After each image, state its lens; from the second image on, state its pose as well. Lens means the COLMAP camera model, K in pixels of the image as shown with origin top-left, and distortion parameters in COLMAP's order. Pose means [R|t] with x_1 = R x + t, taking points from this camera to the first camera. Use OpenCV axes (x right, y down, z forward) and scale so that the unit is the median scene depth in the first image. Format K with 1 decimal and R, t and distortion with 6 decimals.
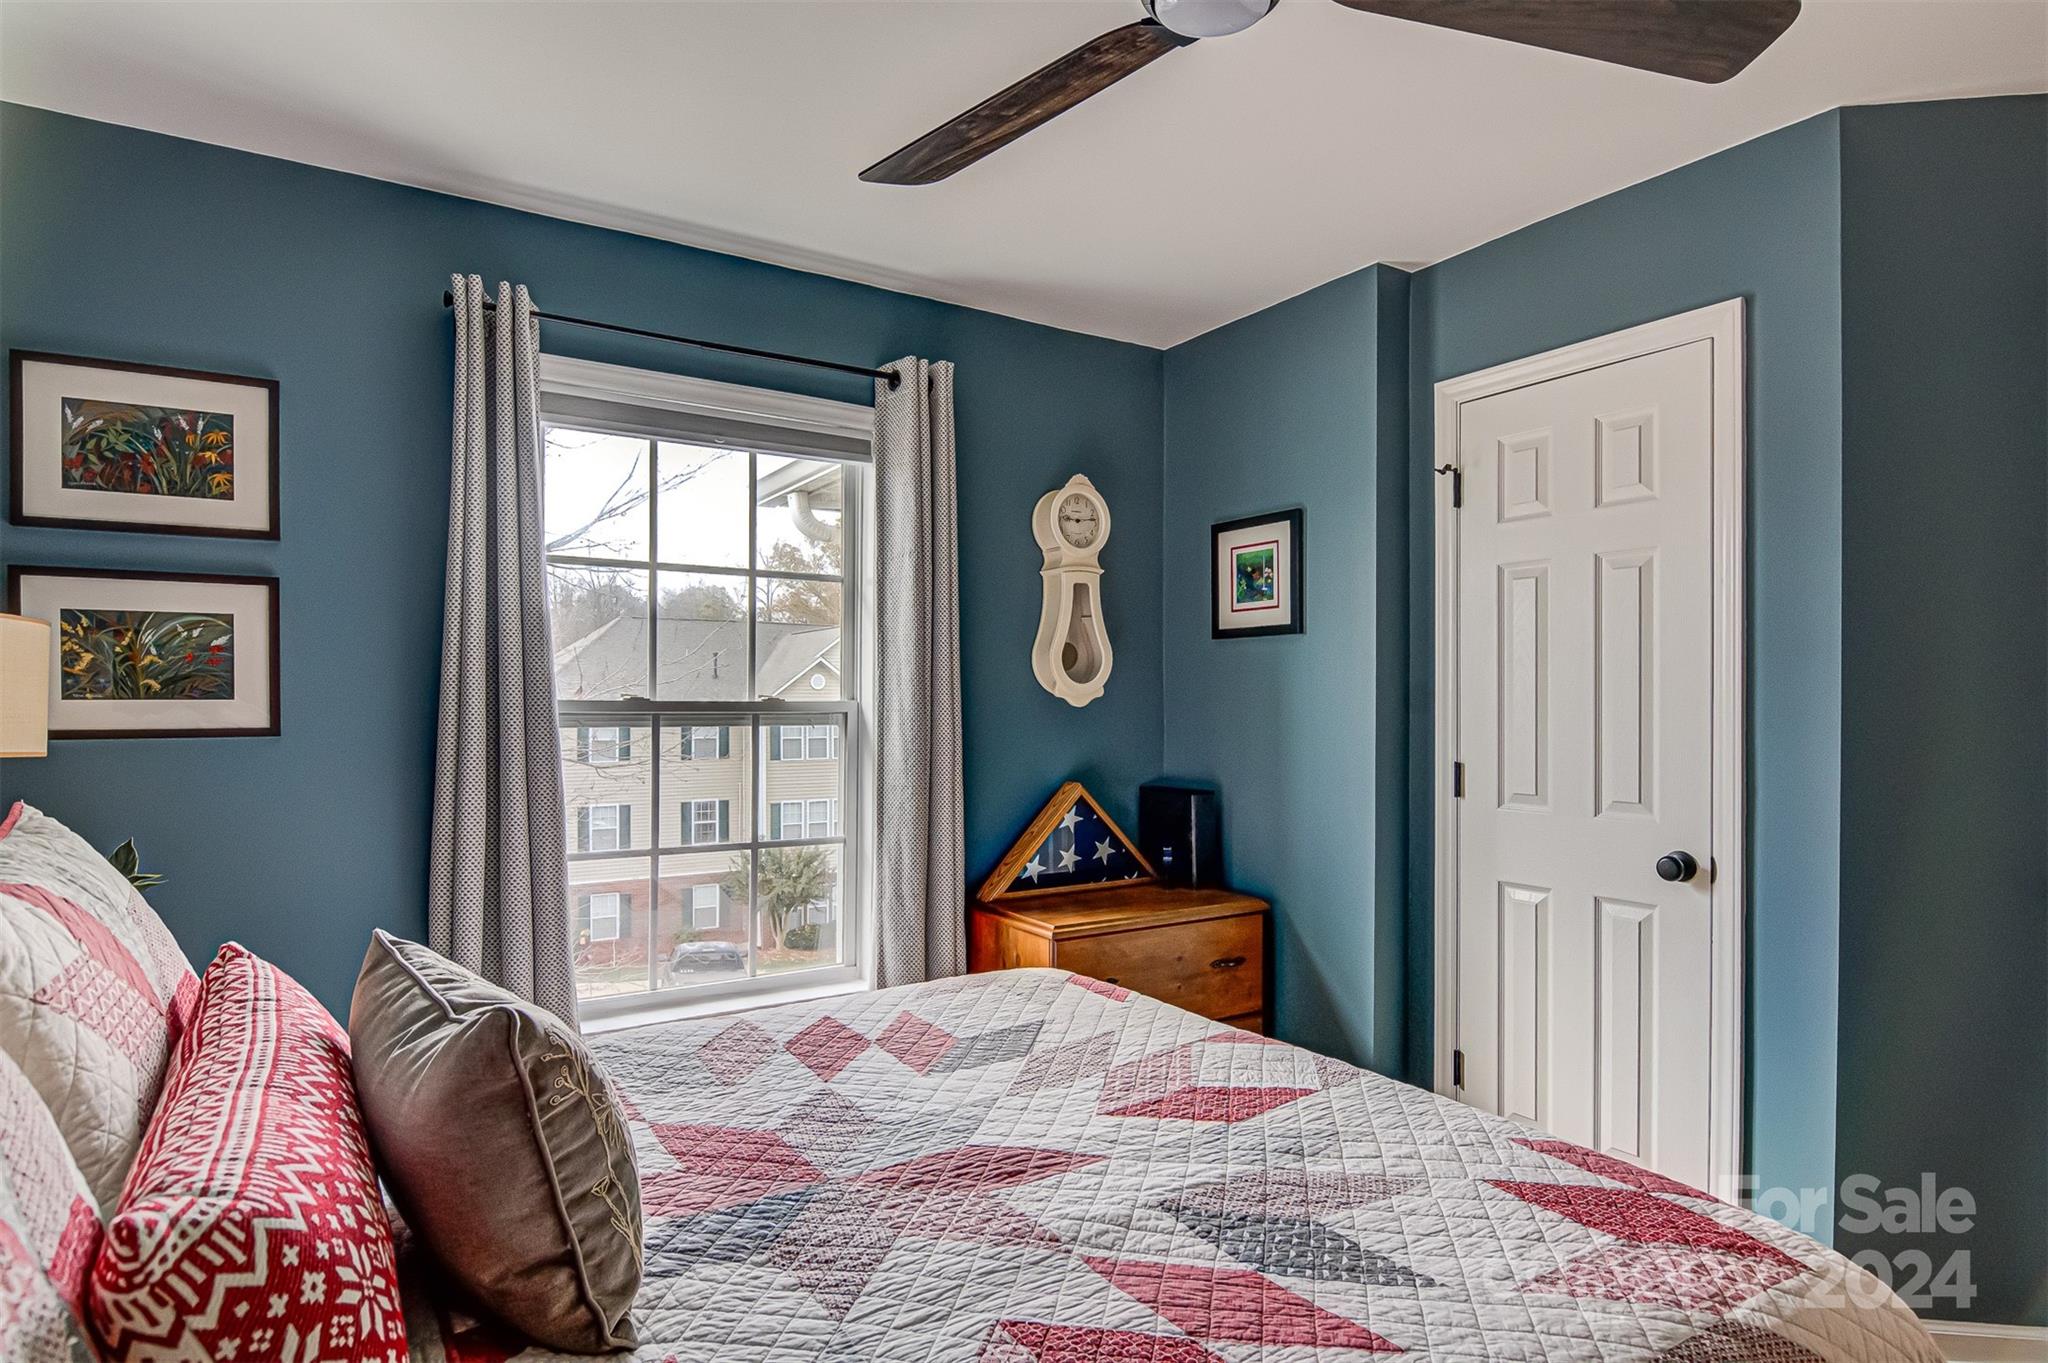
lens RADIAL K [[1088.1, 0, 1027.5], [0, 1088.1, 699.1], [0, 0, 1]] dist [0.004385, -0.019800]
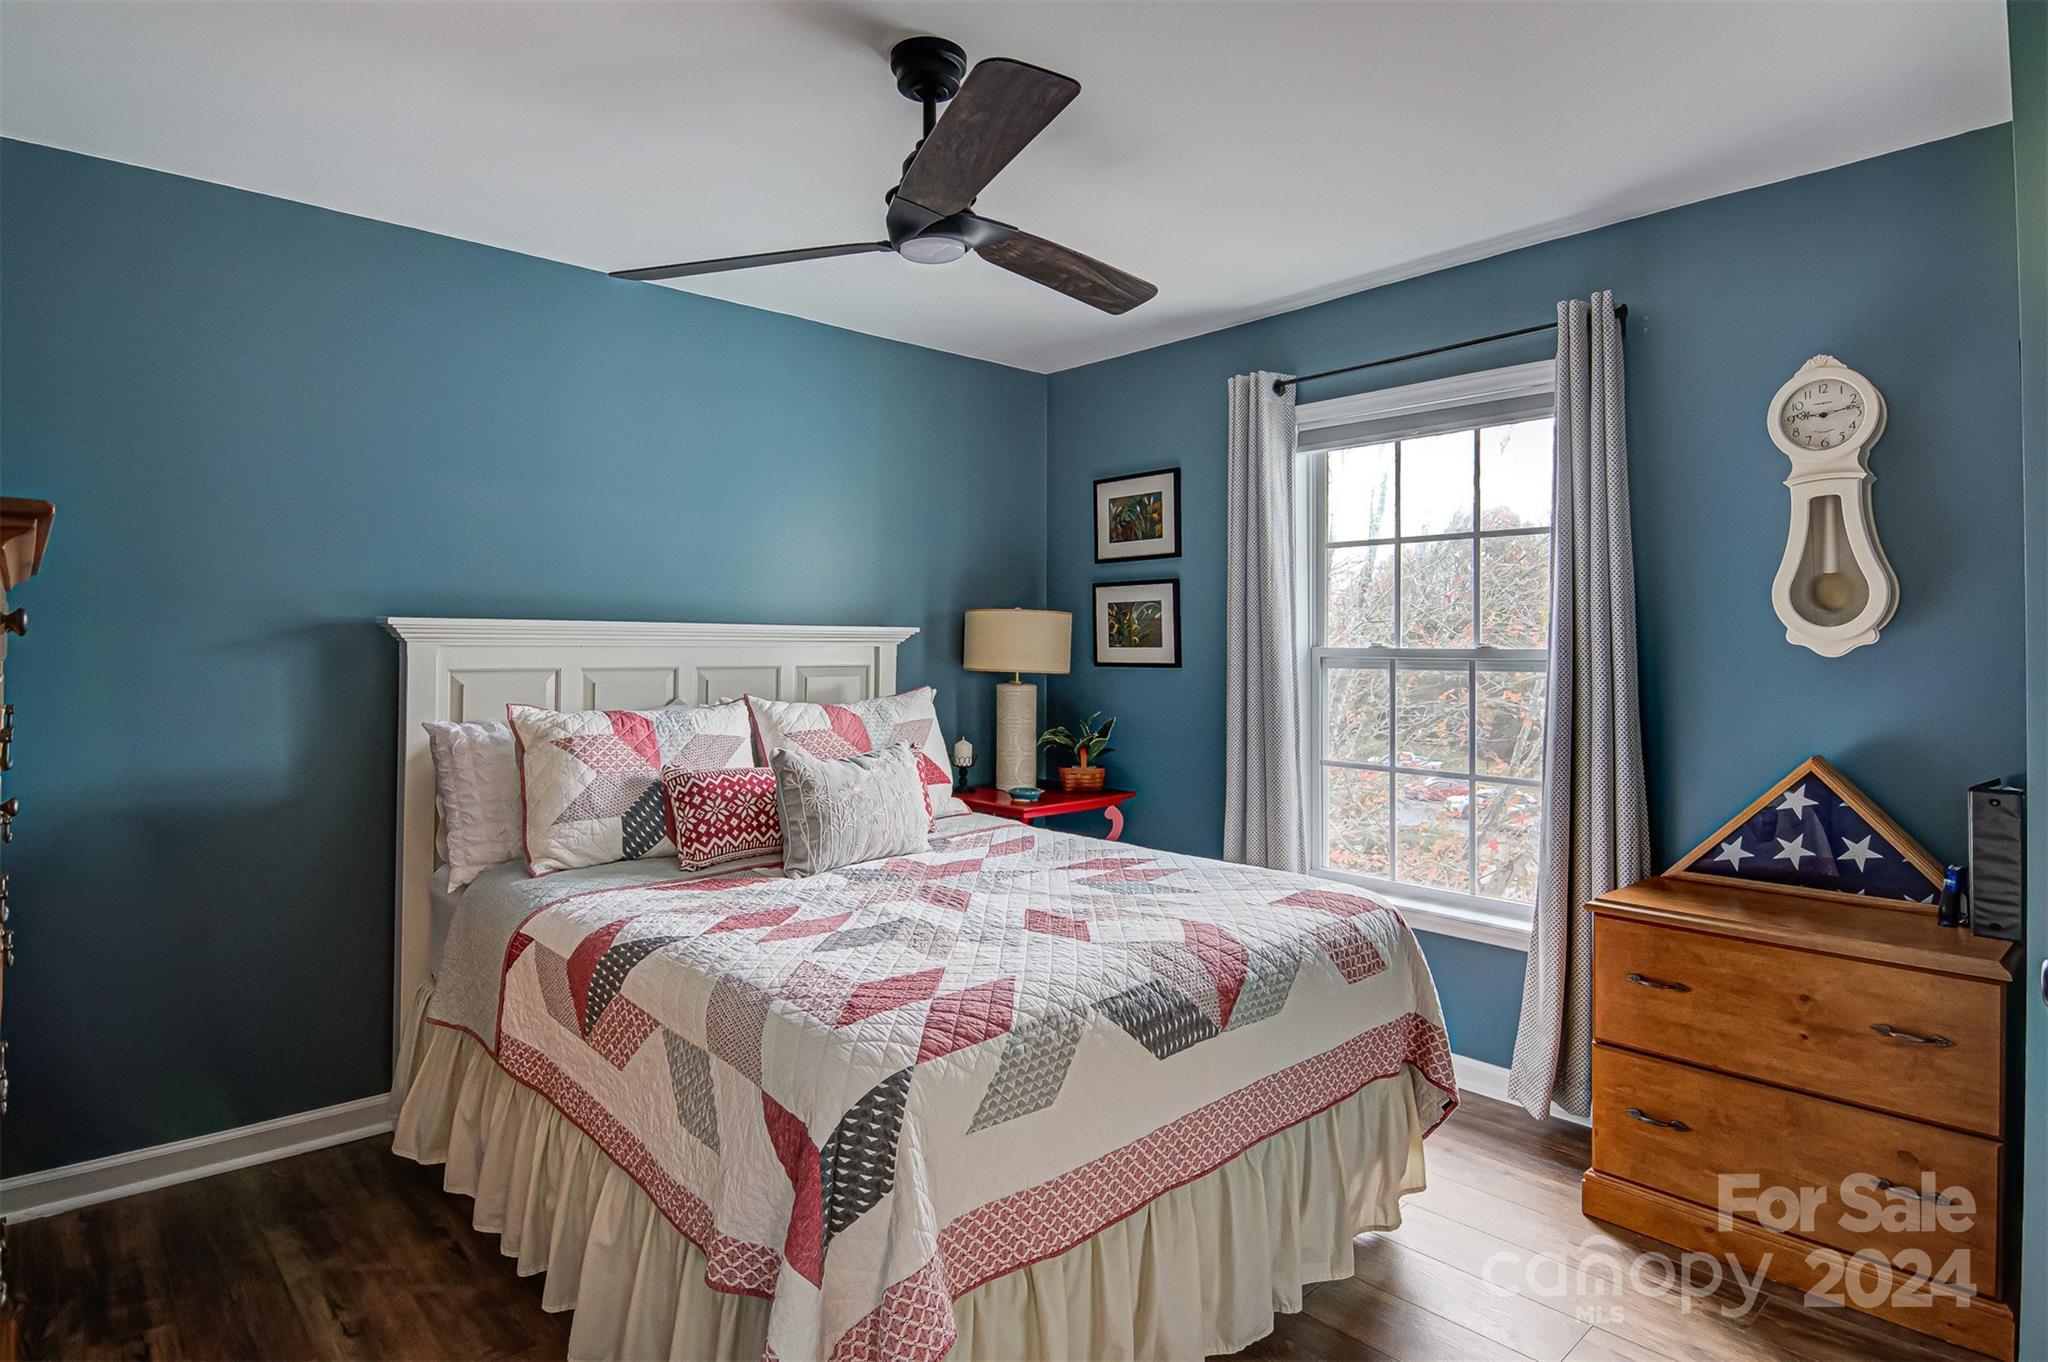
lens RADIAL K [[1069.2, 0, 1011.6], [0, 1069.2, 646.3], [0, 0, 1]] dist [-0.000657, -0.001231]
pose [[0.166832, -0.002385, -0.985982, 0.737372], [-0.003278, 0.999990, -0.002974, 0.003580], [0.985980, 0.003729, 0.166823, 0.333338]]
